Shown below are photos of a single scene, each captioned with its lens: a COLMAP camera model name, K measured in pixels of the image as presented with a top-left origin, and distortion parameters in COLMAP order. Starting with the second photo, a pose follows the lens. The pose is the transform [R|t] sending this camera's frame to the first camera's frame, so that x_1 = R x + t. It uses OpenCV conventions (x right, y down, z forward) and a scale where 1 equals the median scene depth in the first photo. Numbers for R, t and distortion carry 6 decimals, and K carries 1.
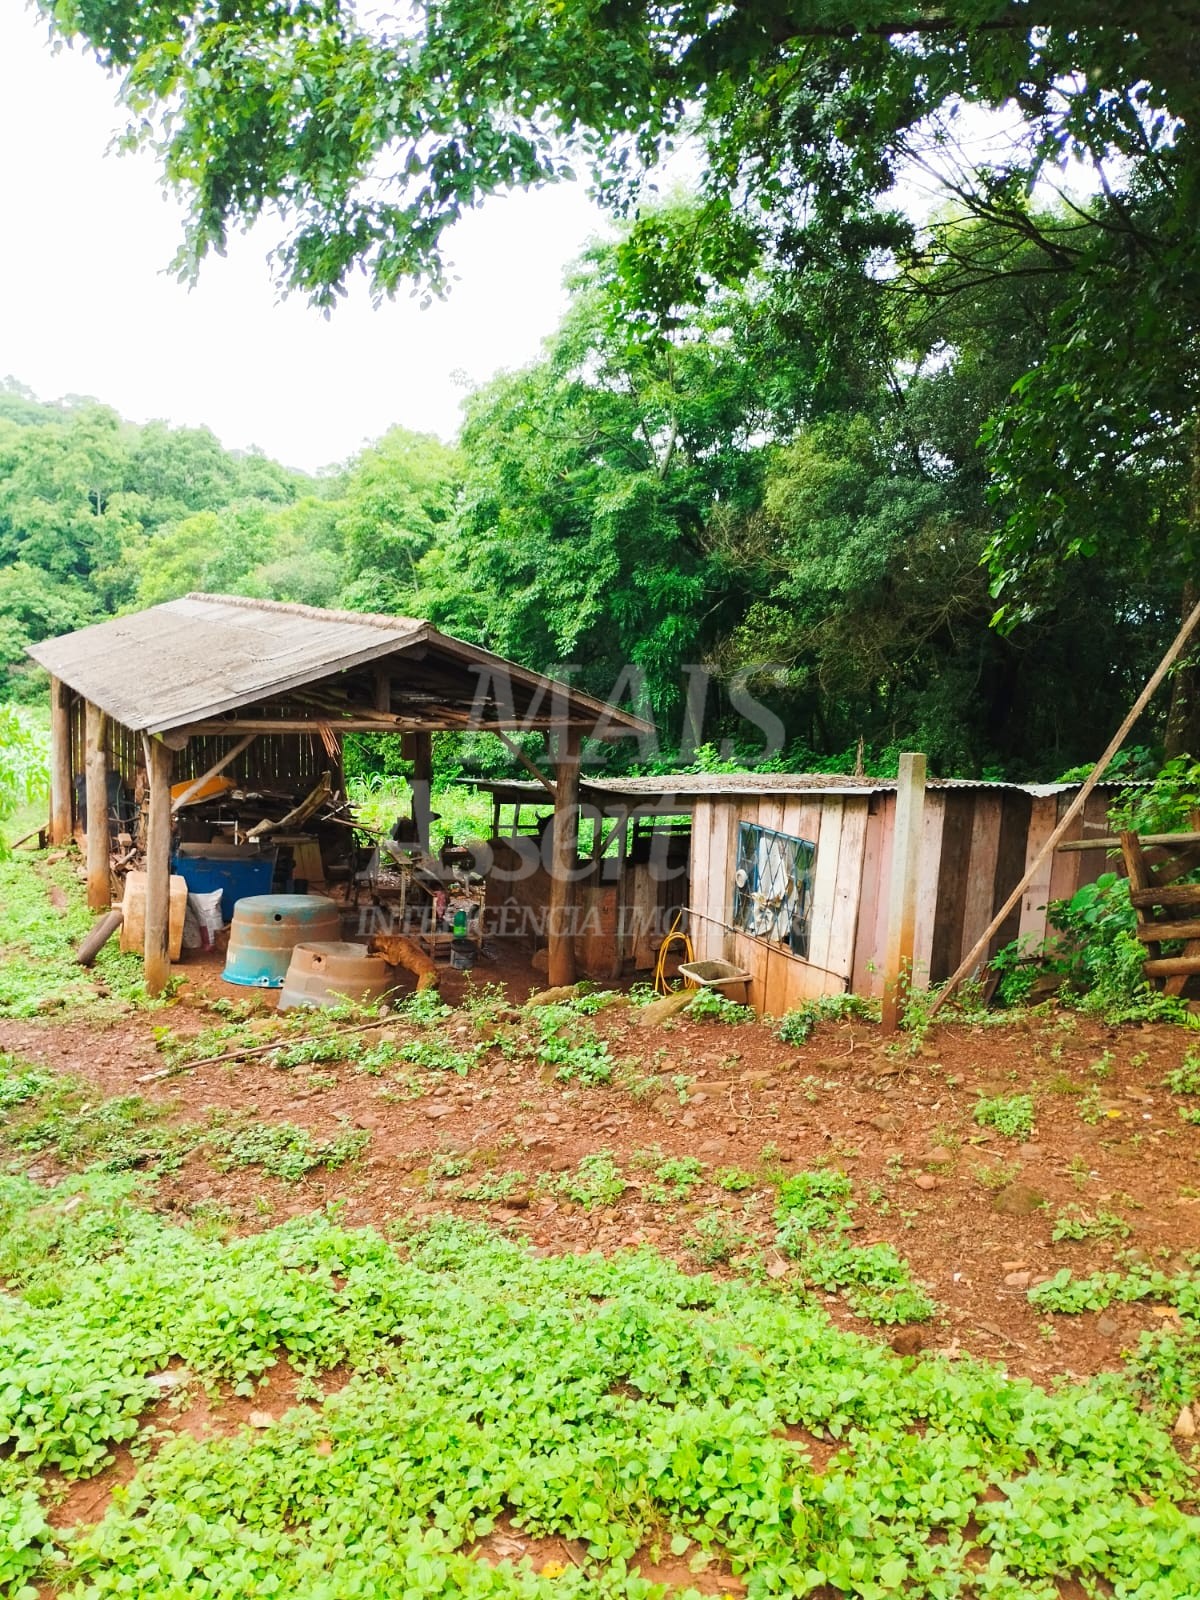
lens RADIAL K [[1308.6, 0, 606.9], [0, 1308.6, 791.7], [0, 0, 1]] dist [0.047623, -0.085658]
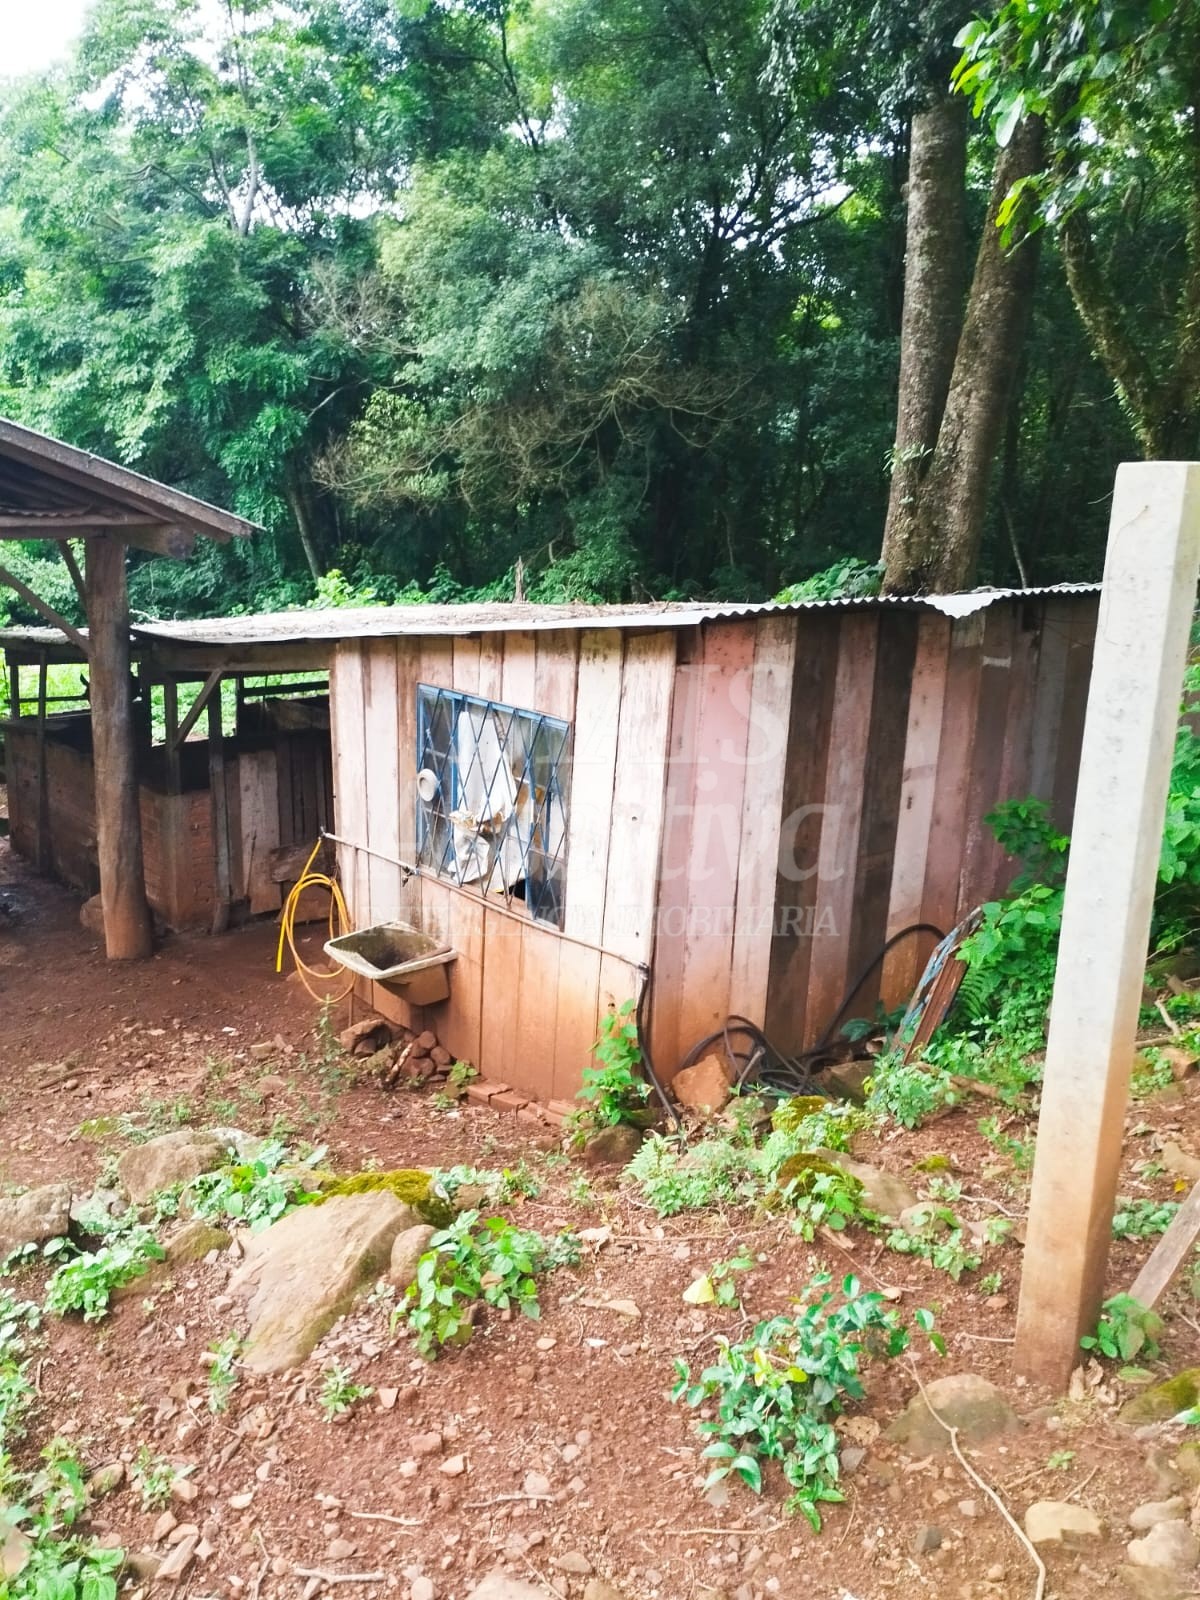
lens RADIAL K [[1308.6, 0, 606.9], [0, 1308.6, 791.7], [0, 0, 1]] dist [0.047623, -0.085658]
pose [[0.957996, -0.076848, 0.276292, 0.011785], [0.042274, 0.990745, 0.128989, -0.000616], [-0.283648, -0.111891, 0.952378, 0.257868]]
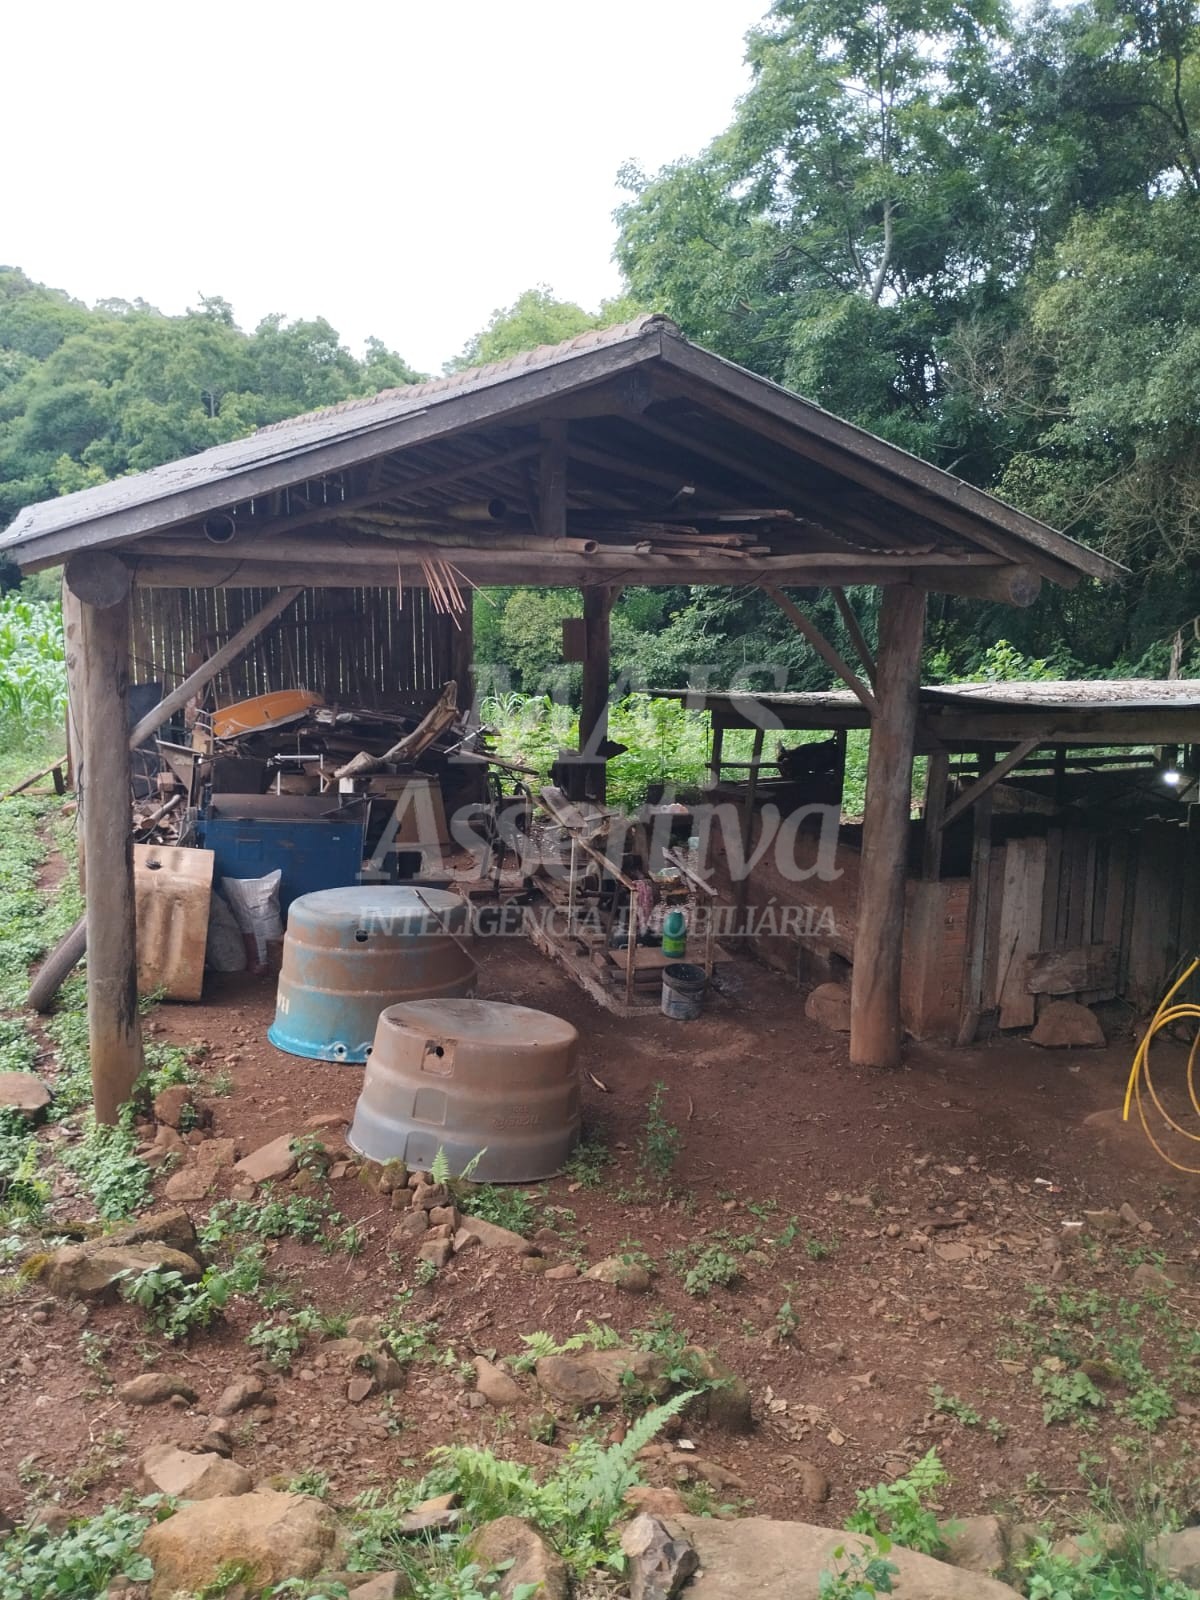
lens RADIAL K [[1308.6, 0, 606.9], [0, 1308.6, 791.7], [0, 0, 1]] dist [0.047623, -0.085658]
pose [[0.995266, 0.001138, -0.097182, -0.068014], [0.004562, 0.998282, 0.058415, 0.002437], [0.097081, -0.058581, 0.993551, 0.335513]]
